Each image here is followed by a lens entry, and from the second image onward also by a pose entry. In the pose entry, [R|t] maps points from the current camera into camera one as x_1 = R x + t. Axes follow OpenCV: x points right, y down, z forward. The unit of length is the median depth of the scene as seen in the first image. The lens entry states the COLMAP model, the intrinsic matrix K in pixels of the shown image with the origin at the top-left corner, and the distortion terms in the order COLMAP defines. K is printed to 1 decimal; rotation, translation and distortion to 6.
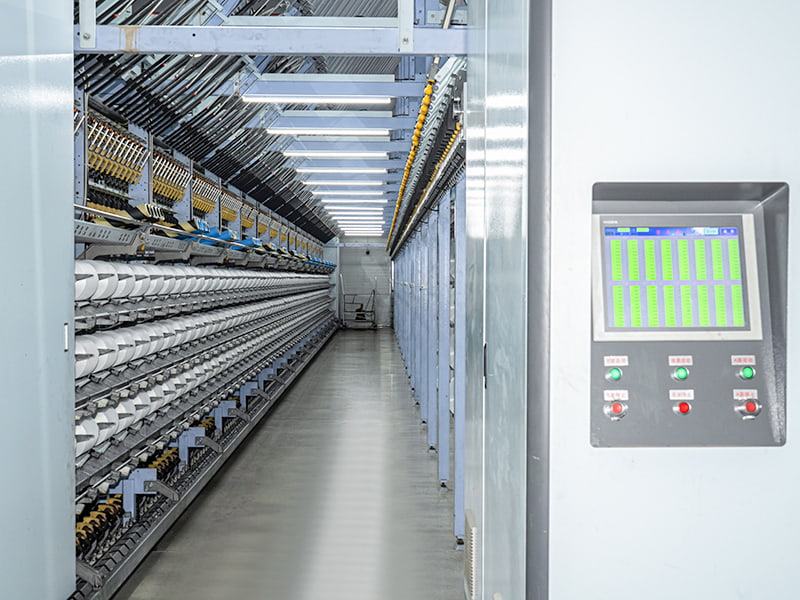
lens RADIAL K [[859.6, 0, 398.2], [0, 859.6, 298.5], [0, 0, 1]] dist [-0.067455, 0.000000]
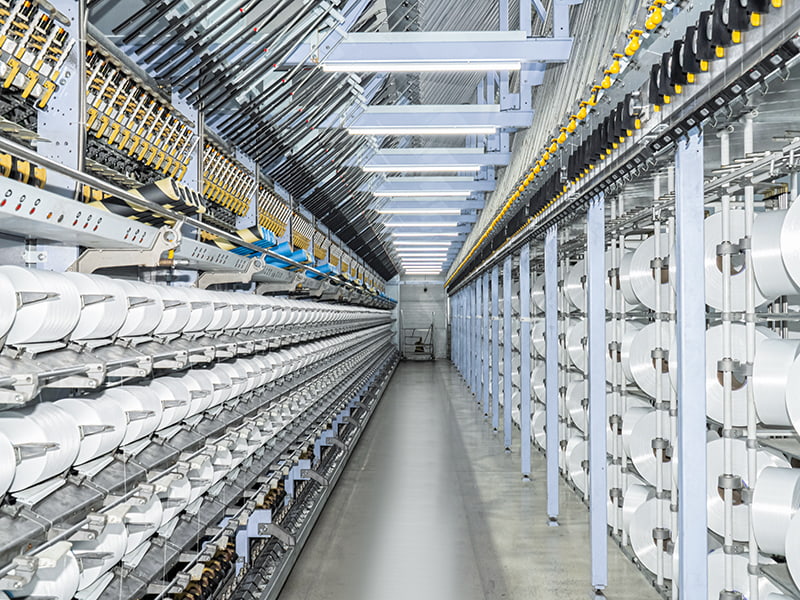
lens RADIAL K [[730.3, 0, 399.9], [0, 730.3, 304.6], [0, 0, 1]] dist [-0.052966, 0.008728]
pose [[0.998488, -0.005190, -0.054723, -0.044148], [0.003142, 0.999294, -0.037446, -0.001201], [0.054879, 0.037217, 0.997799, 0.205897]]
